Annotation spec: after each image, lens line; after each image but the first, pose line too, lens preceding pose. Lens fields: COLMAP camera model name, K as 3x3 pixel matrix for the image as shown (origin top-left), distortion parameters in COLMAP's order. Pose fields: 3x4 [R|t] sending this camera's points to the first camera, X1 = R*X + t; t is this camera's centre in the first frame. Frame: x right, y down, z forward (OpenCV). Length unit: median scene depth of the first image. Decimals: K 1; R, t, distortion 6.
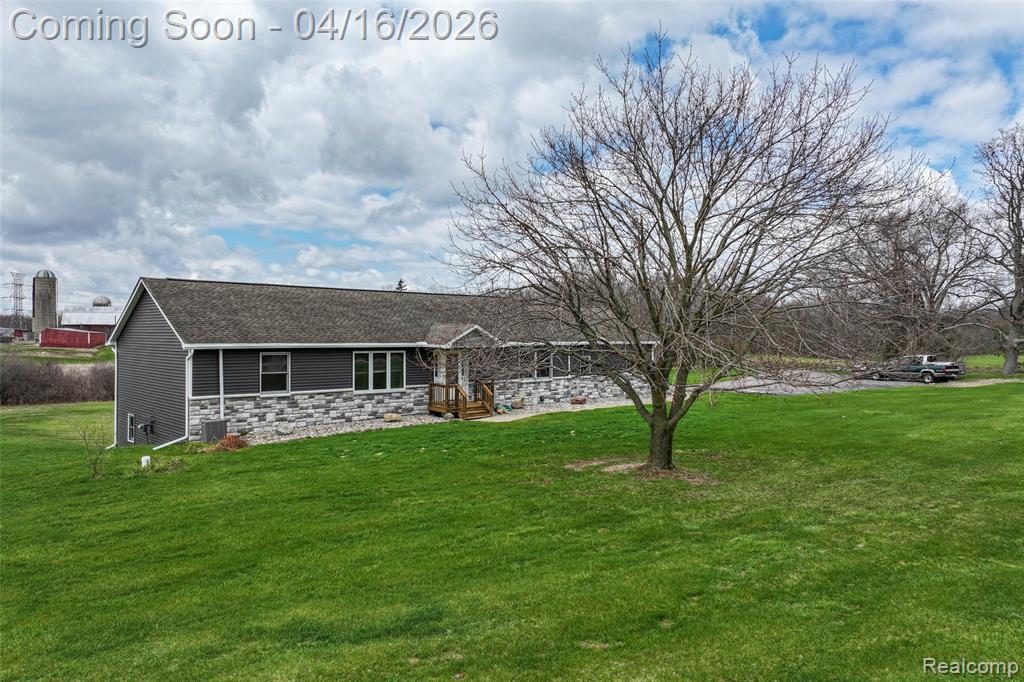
lens RADIAL K [[722.5, 0, 512.0], [0, 722.5, 341.0], [0, 0, 1]] dist [0.005705, 0.003742]
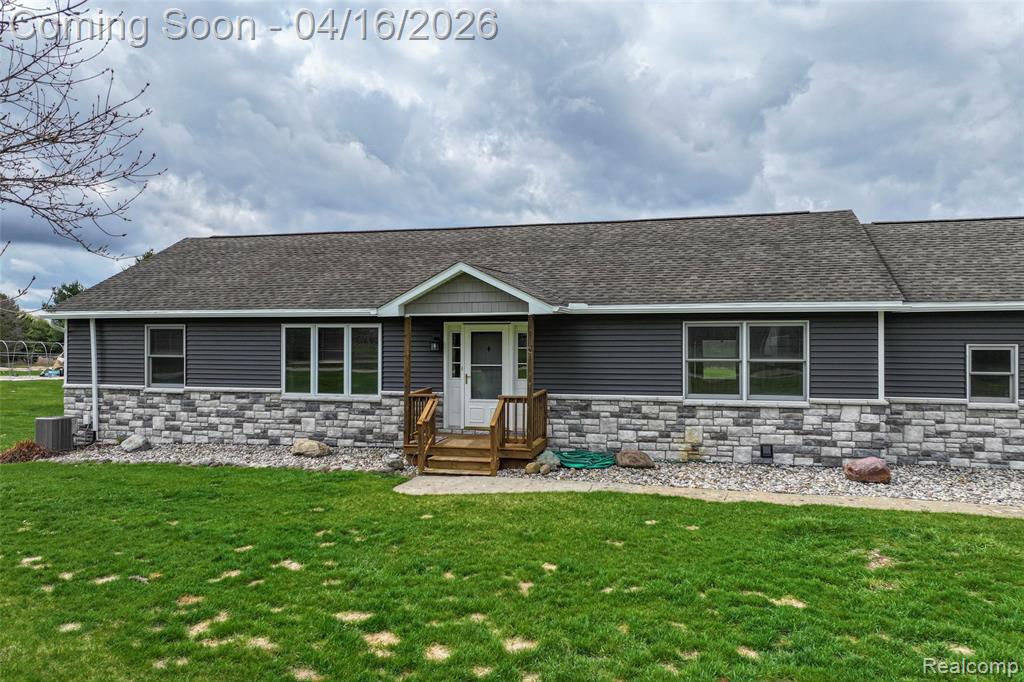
lens RADIAL K [[722.5, 0, 512.0], [0, 722.5, 341.0], [0, 0, 1]] dist [0.005705, 0.003742]
pose [[0.538749, 0.001996, -0.842464, 0.360809], [-0.004820, 0.999988, -0.000713, 0.027061], [0.842453, 0.004444, 0.538752, 0.835515]]
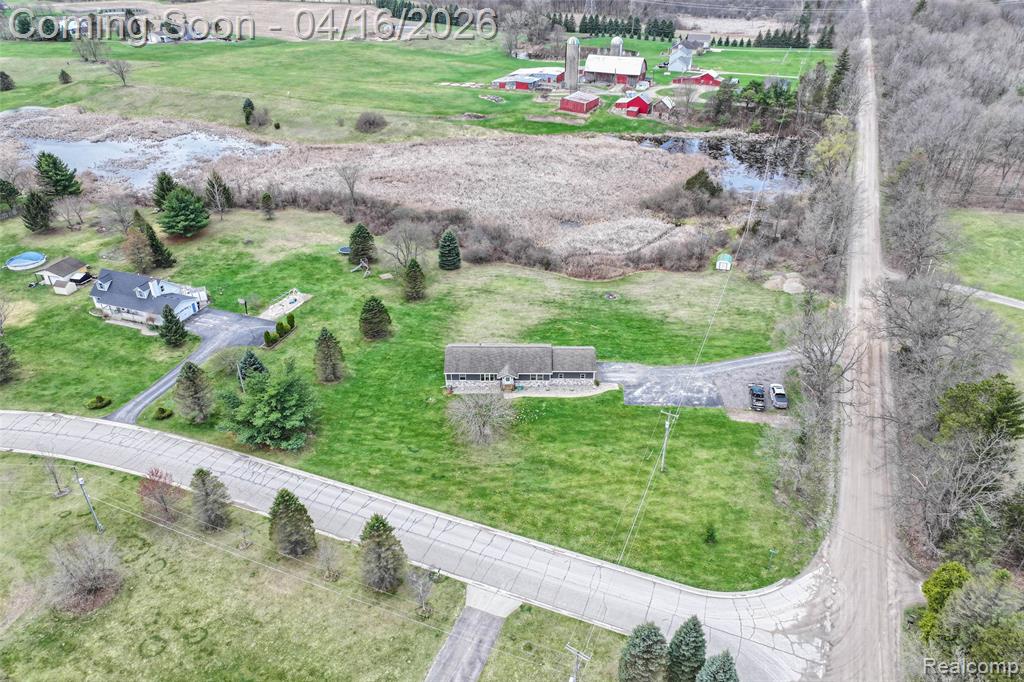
lens RADIAL K [[722.5, 0, 512.0], [0, 722.5, 341.0], [0, 0, 1]] dist [0.005705, 0.003742]
pose [[0.732068, 0.344397, -0.587764, 2.477462], [0.001415, 0.862027, 0.506861, -2.420496], [0.681230, -0.371888, 0.630575, -1.614495]]
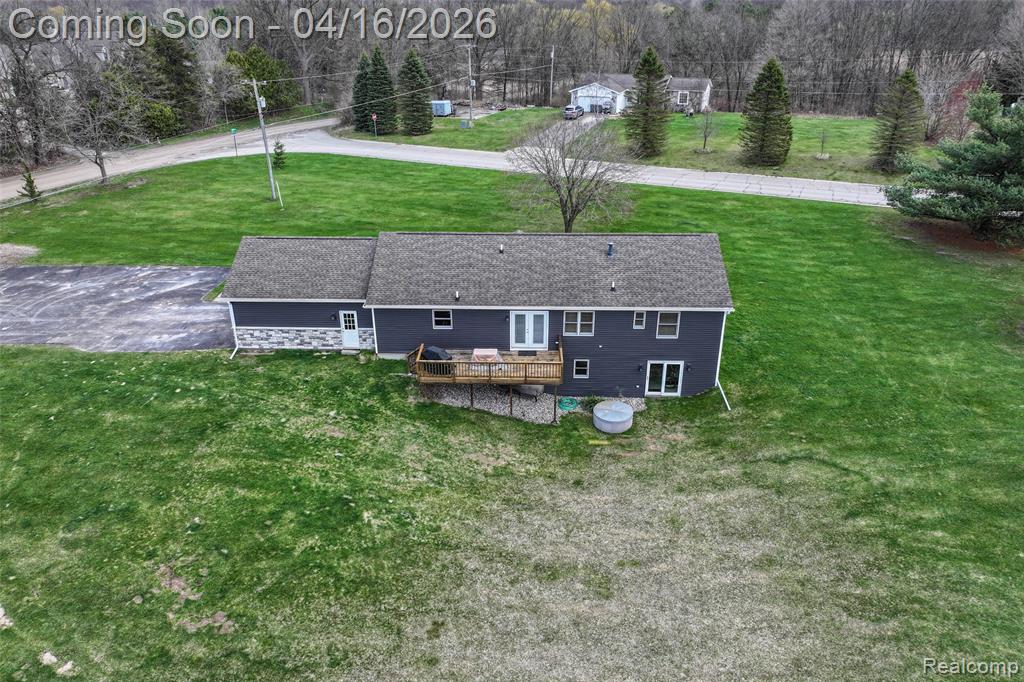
lens RADIAL K [[722.5, 0, 512.0], [0, 722.5, 341.0], [0, 0, 1]] dist [0.005705, 0.003742]
pose [[-0.723111, -0.291101, 0.626394, -1.157750], [0.004038, 0.905060, 0.425265, -0.498583], [-0.690720, 0.310044, -0.653284, 2.234054]]
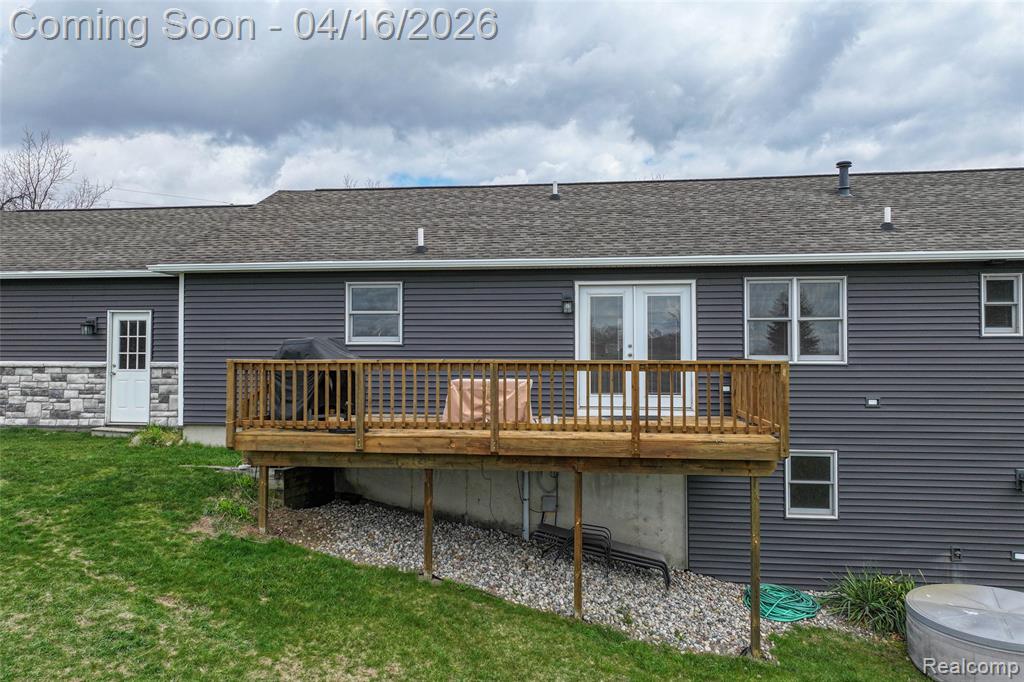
lens RADIAL K [[722.5, 0, 512.0], [0, 722.5, 341.0], [0, 0, 1]] dist [0.005705, 0.003742]
pose [[-0.653289, 0.013538, 0.756987, -0.610710], [0.000723, 0.999851, -0.017257, 0.059852], [-0.757108, -0.010727, -0.653202, 1.664178]]
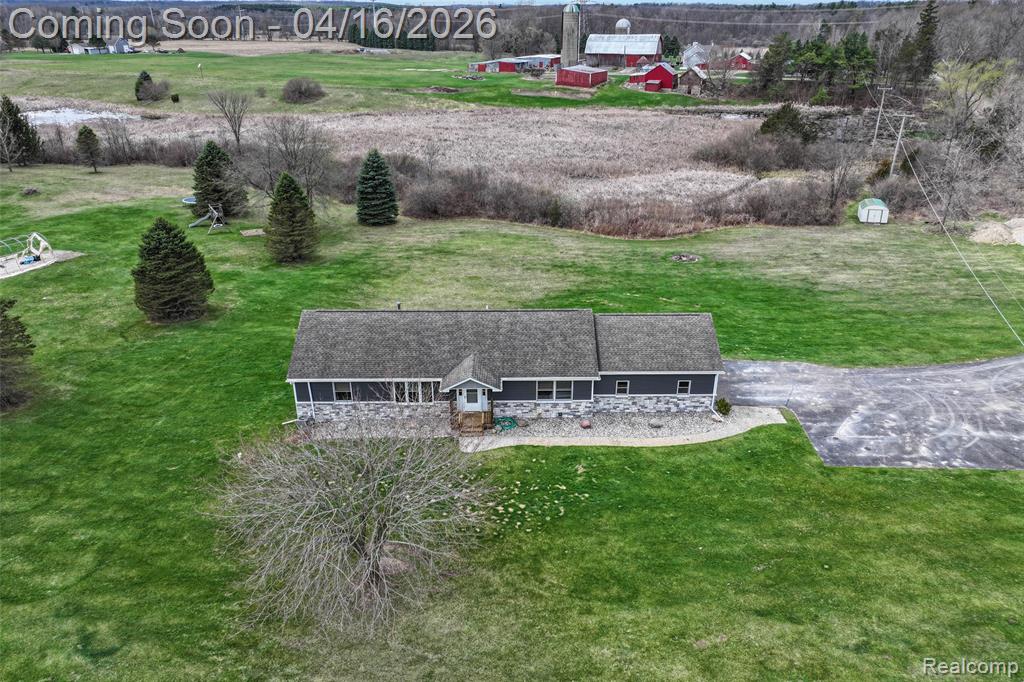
lens RADIAL K [[722.5, 0, 512.0], [0, 722.5, 341.0], [0, 0, 1]] dist [0.005705, 0.003742]
pose [[0.745335, 0.276954, -0.606442, 0.891489], [0.000510, 0.909394, 0.415935, -0.710173], [0.666690, -0.310320, 0.677662, 0.134296]]
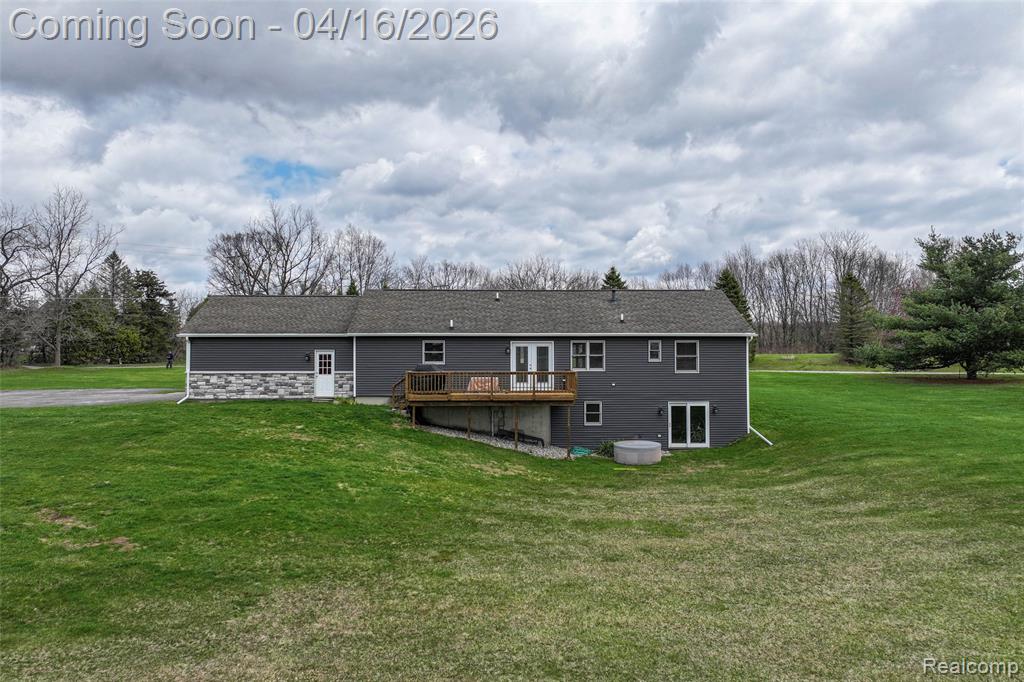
lens RADIAL K [[722.5, 0, 512.0], [0, 722.5, 341.0], [0, 0, 1]] dist [0.005705, 0.003742]
pose [[-0.765675, 0.009338, 0.643159, -1.069700], [0.001903, 0.999923, -0.012252, 0.030352], [-0.643224, -0.008157, -0.765634, 2.256448]]
